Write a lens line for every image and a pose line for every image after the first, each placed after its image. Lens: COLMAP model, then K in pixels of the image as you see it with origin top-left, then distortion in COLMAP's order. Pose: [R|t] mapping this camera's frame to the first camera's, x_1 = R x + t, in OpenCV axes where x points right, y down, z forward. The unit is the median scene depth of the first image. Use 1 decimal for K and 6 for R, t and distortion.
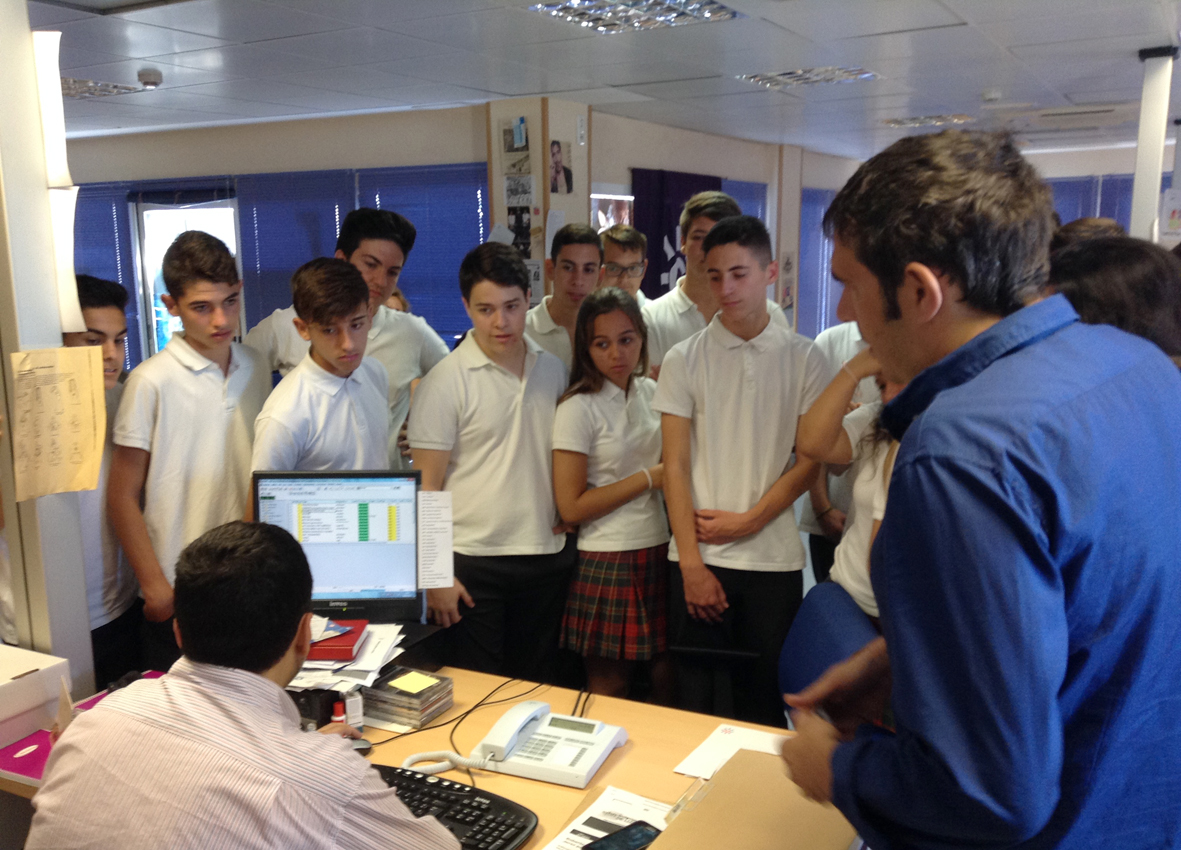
lens RADIAL K [[1089.6, 0, 585.2], [0, 1089.6, 426.1], [0, 0, 1]] dist [0.043690, 0.000000]
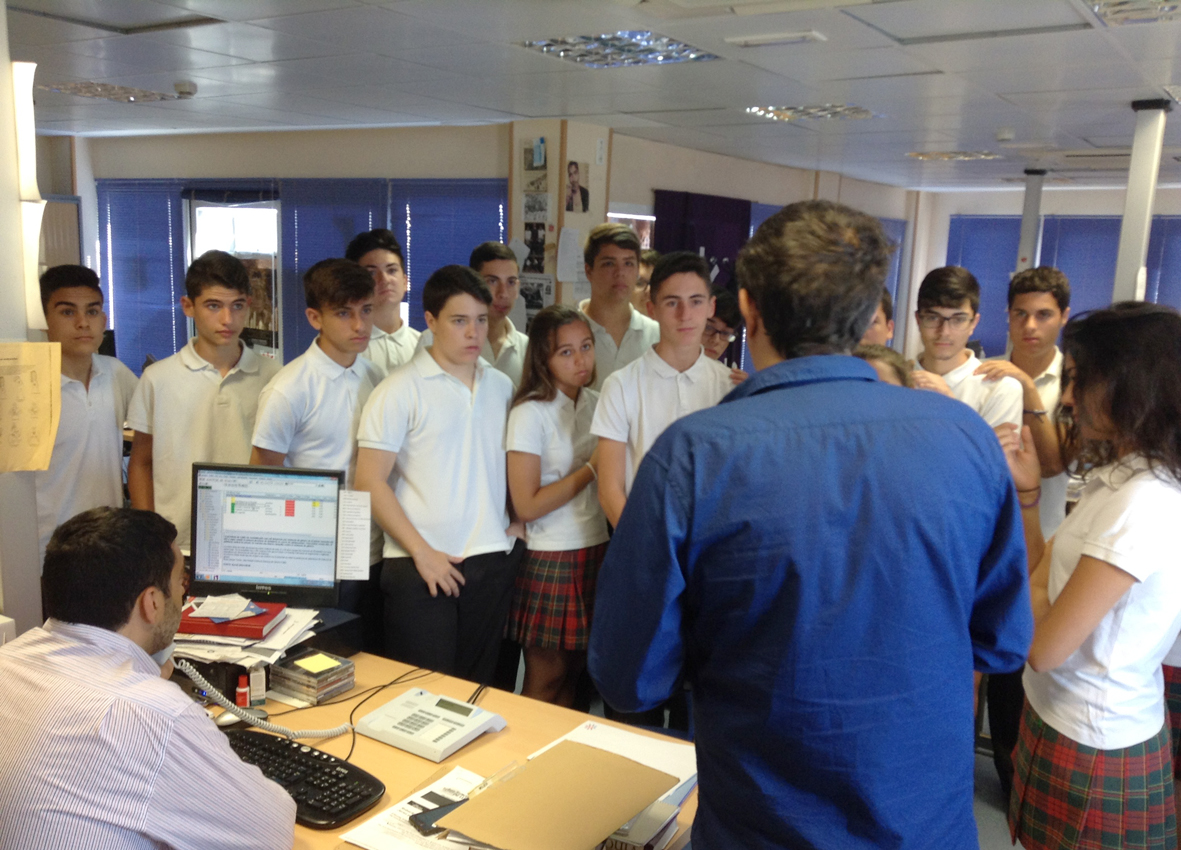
lens RADIAL K [[1089.6, 0, 596.0], [0, 1089.6, 426.0], [0, 0, 1]] dist [0.043690, 0.000000]
pose [[0.996527, 0.058855, -0.058913, 0.154008], [-0.059218, 0.998235, -0.004419, -0.013835], [0.058549, 0.007892, 0.998253, -0.075736]]
